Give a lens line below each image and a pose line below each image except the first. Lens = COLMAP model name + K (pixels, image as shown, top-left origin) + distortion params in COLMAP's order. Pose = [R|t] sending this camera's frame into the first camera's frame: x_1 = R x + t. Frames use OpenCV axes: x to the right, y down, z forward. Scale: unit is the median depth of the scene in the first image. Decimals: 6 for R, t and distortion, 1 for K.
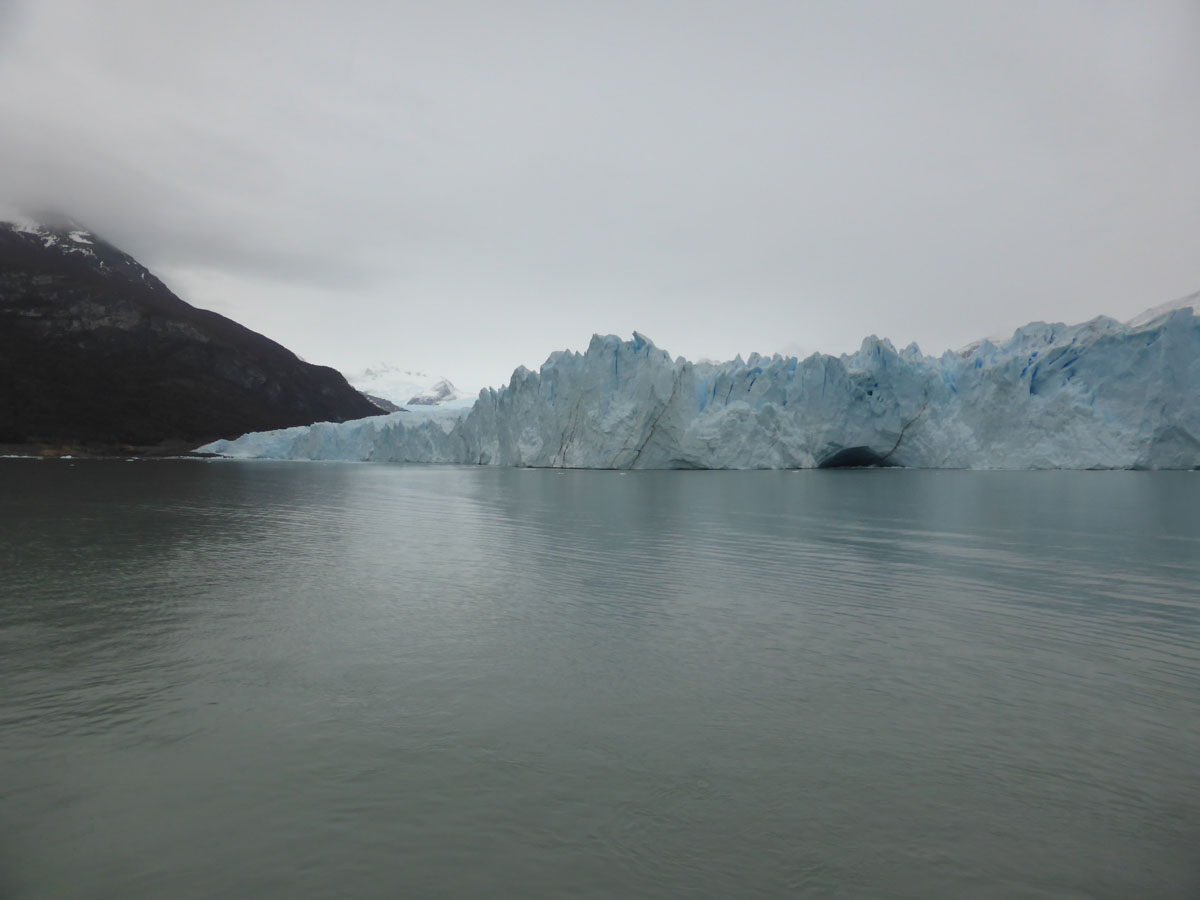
lens RADIAL K [[886.4, 0, 617.0], [0, 886.4, 468.5], [0, 0, 1]] dist [-0.033744, 0.042142]
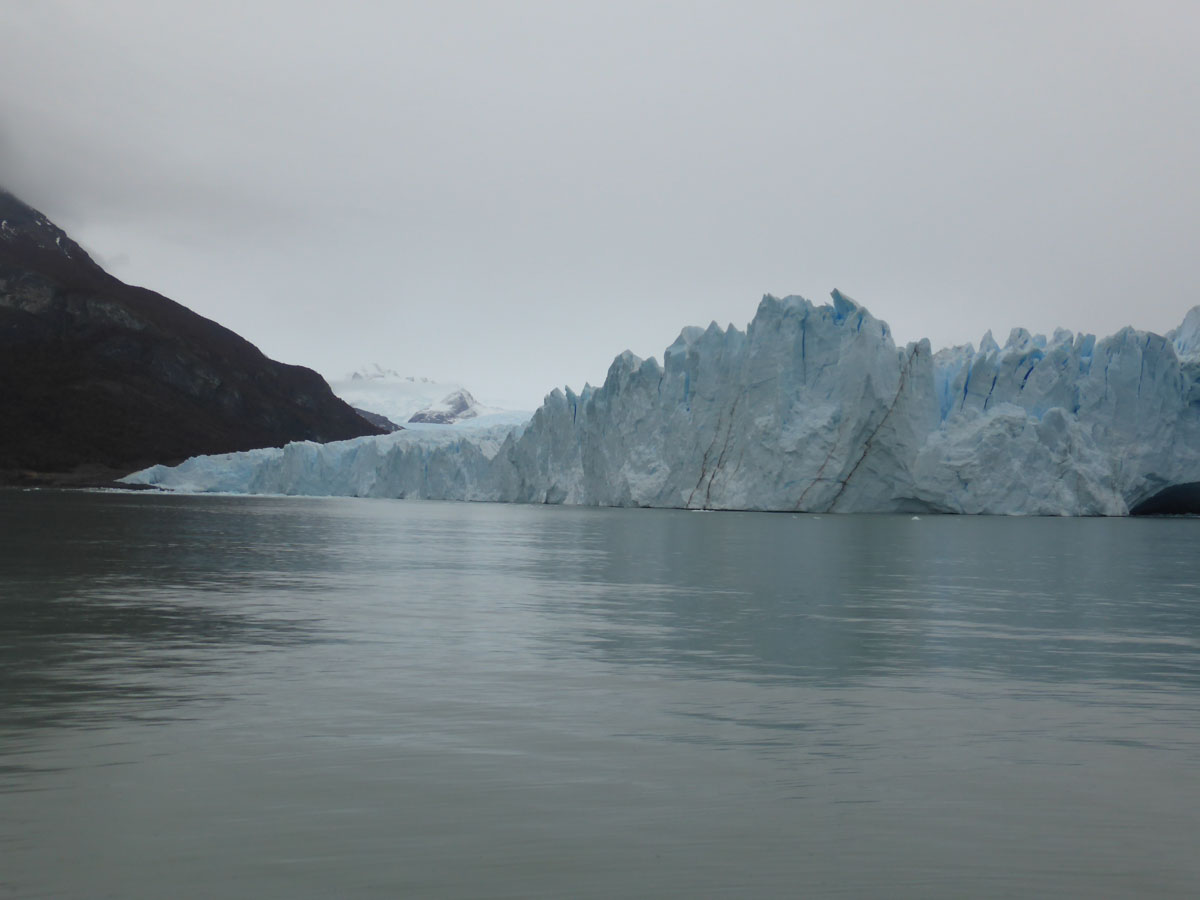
lens RADIAL K [[1250.6, 0, 621.2], [0, 1250.6, 466.4], [0, 0, 1]] dist [-0.013954, -0.018214]
pose [[0.997883, 0.014651, -0.063369, -0.068684], [-0.017141, 0.999094, -0.038941, 0.004778], [0.062741, 0.039945, 0.997230, 0.119542]]
